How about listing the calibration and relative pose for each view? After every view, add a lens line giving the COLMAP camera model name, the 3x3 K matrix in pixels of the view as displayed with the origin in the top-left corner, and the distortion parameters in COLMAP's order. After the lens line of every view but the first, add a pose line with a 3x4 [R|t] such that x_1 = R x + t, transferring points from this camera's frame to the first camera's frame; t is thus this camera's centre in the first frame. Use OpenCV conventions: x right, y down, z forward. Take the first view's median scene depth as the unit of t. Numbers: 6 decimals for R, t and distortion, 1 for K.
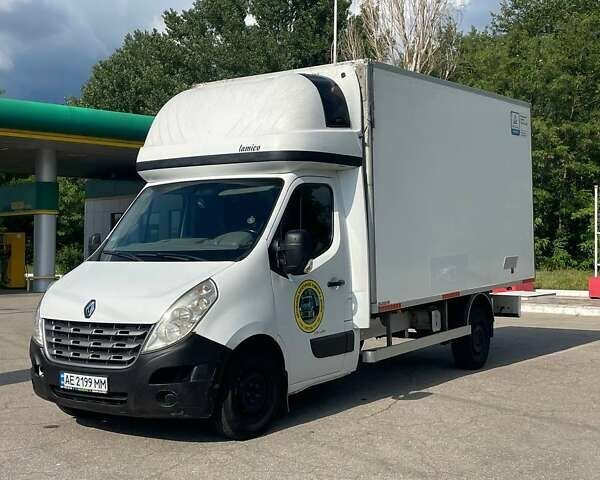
lens RADIAL K [[862.9, 0, 300.0], [0, 862.9, 240.0], [0, 0, 1]] dist [0.115304, 0.047330]
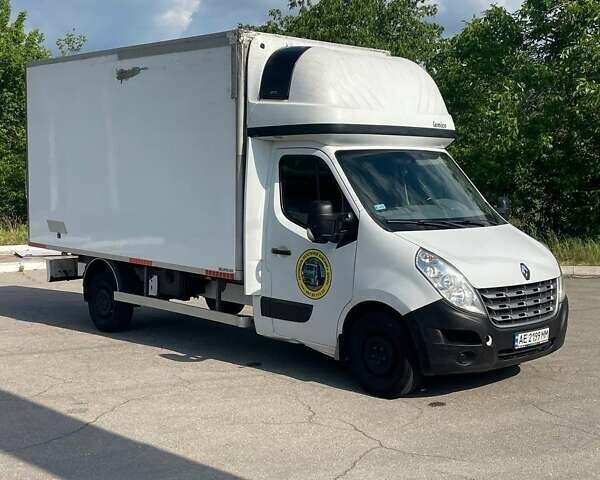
lens RADIAL K [[862.9, 0, 300.0], [0, 862.9, 240.0], [0, 0, 1]] dist [0.115304, 0.047330]
pose [[0.198597, -0.059421, 0.978278, -1.361929], [-0.001946, 0.998134, 0.061023, -0.026918], [-0.980079, -0.014023, 0.198111, 1.056446]]
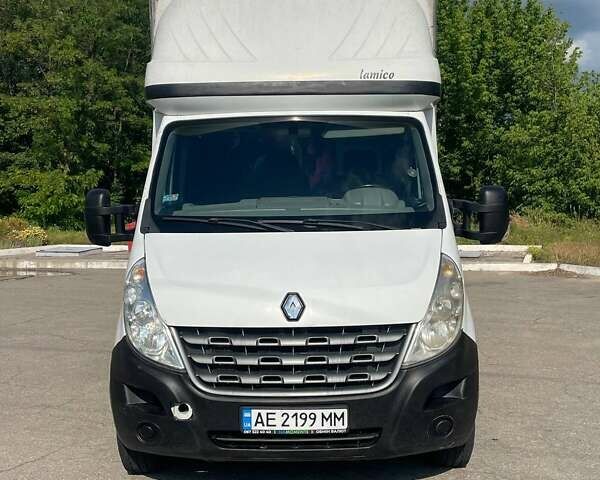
lens RADIAL K [[862.9, 0, 300.0], [0, 862.9, 240.0], [0, 0, 1]] dist [0.115304, 0.047330]
pose [[0.823528, -0.034357, 0.566234, -0.598622], [0.004187, 0.998505, 0.054496, -0.006265], [-0.567260, -0.042508, 0.822441, 0.464762]]
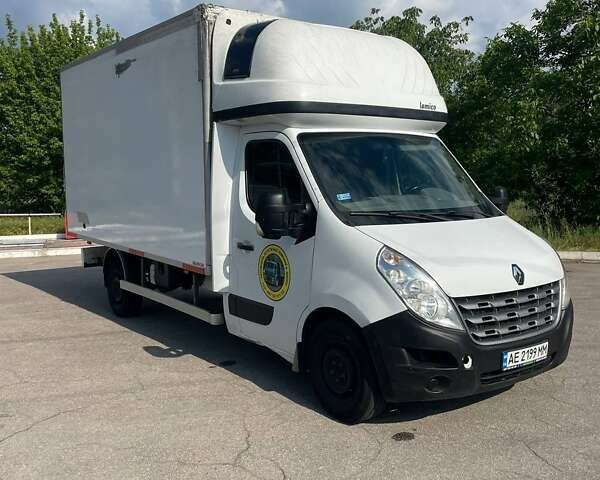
lens RADIAL K [[611.2, 0, 300.0], [0, 611.2, 240.0], [0, 0, 1]] dist [0.074224, -0.006862]
pose [[0.319941, -0.082410, 0.943846, -0.907607], [0.004252, 0.996325, 0.085551, -0.011984], [-0.947428, -0.023358, 0.319116, 1.005886]]
